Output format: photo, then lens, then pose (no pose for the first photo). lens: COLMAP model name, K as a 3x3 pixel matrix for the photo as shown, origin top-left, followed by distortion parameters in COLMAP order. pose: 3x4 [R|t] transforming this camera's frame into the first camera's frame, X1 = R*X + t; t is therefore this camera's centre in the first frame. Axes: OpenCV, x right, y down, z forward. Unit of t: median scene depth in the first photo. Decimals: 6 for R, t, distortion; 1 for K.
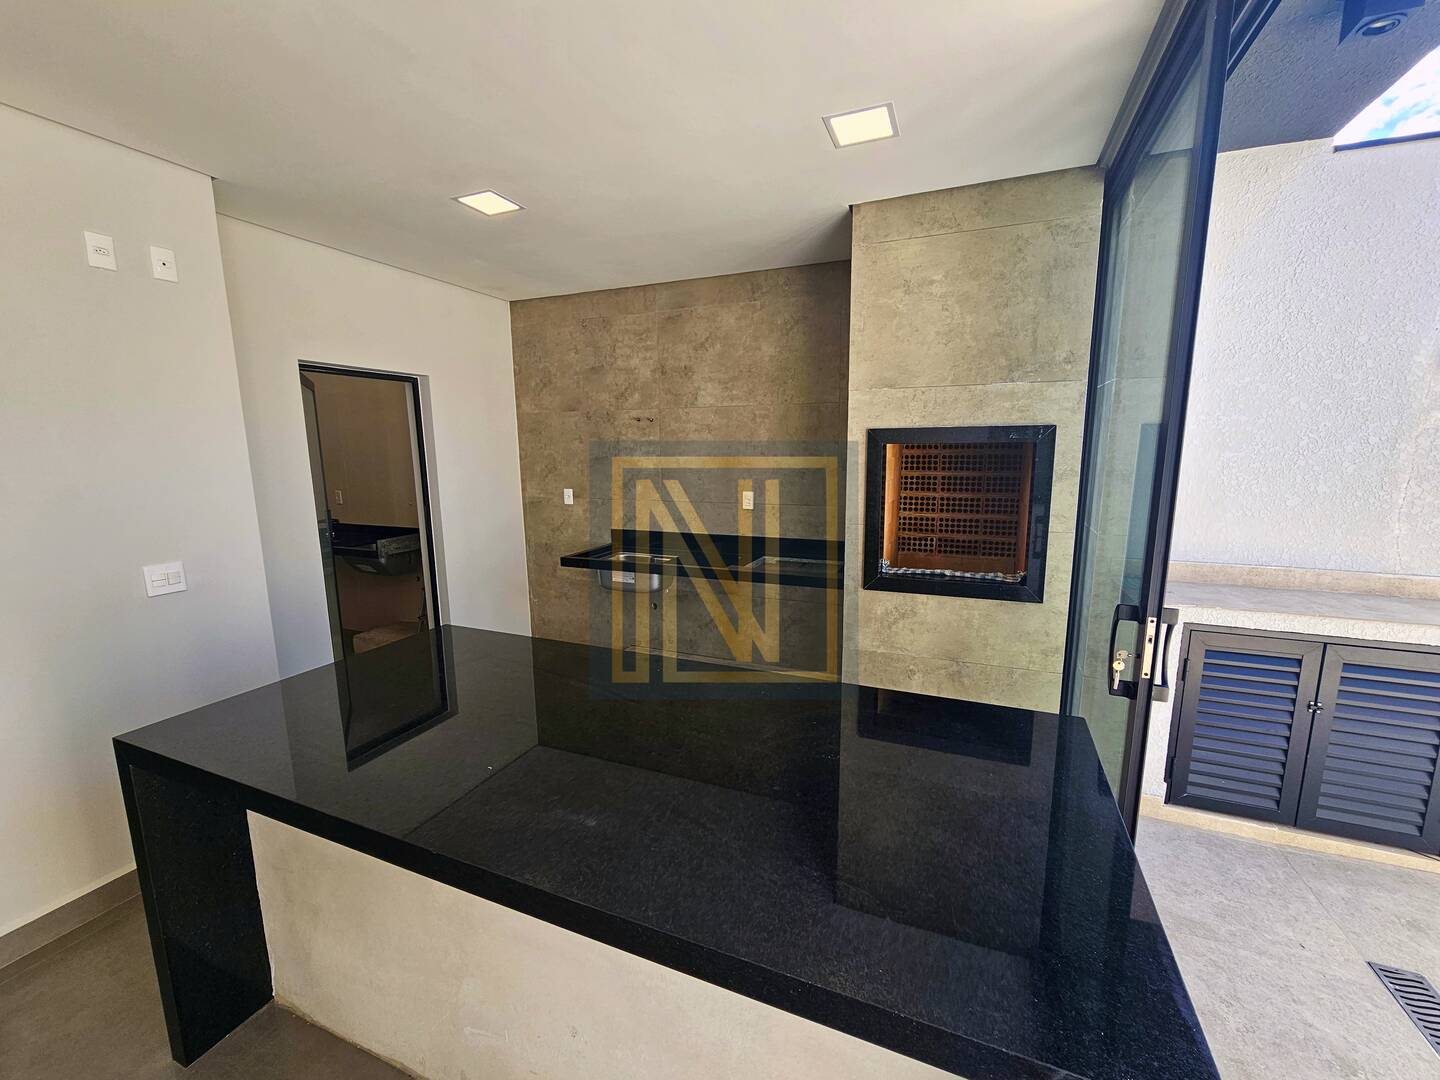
lens RADIAL K [[593.1, 0, 720.0], [0, 593.1, 540.0], [0, 0, 1]] dist [0.010749, -0.000011]
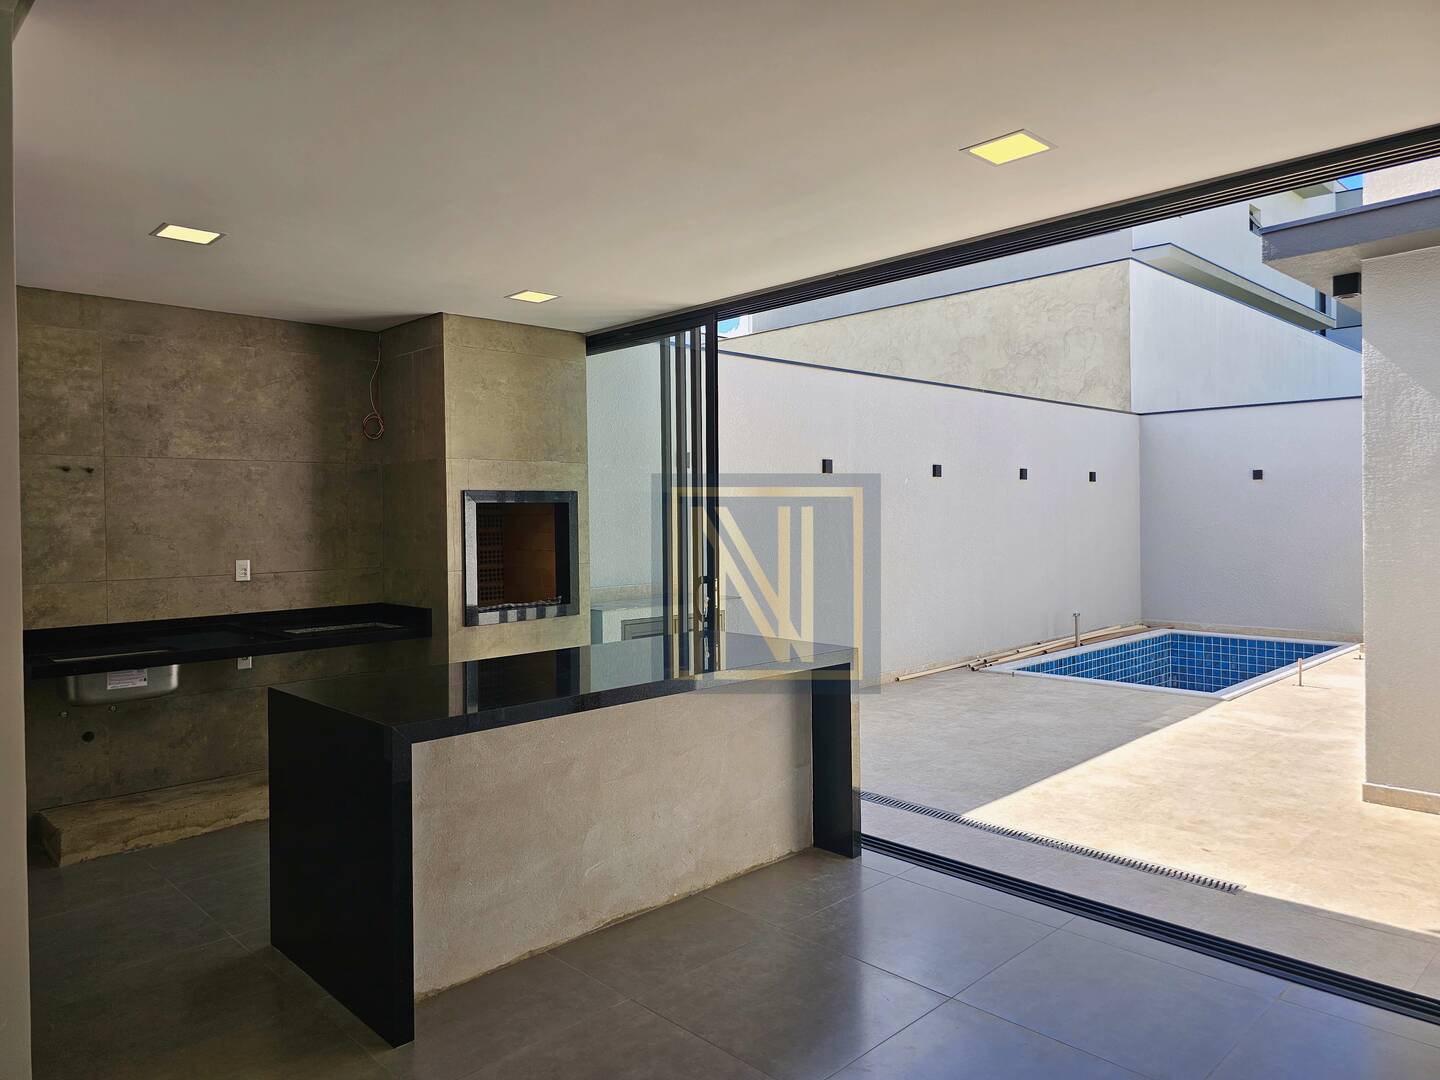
lens RADIAL K [[971.2, 0, 720.0], [0, 971.2, 540.0], [0, 0, 1]] dist [-0.002381, 0.000818]
pose [[0.394765, -0.021910, 0.918521, -1.004903], [0.152384, 0.987431, -0.041938, 0.055079], [-0.906057, 0.156524, 0.393142, -0.172362]]
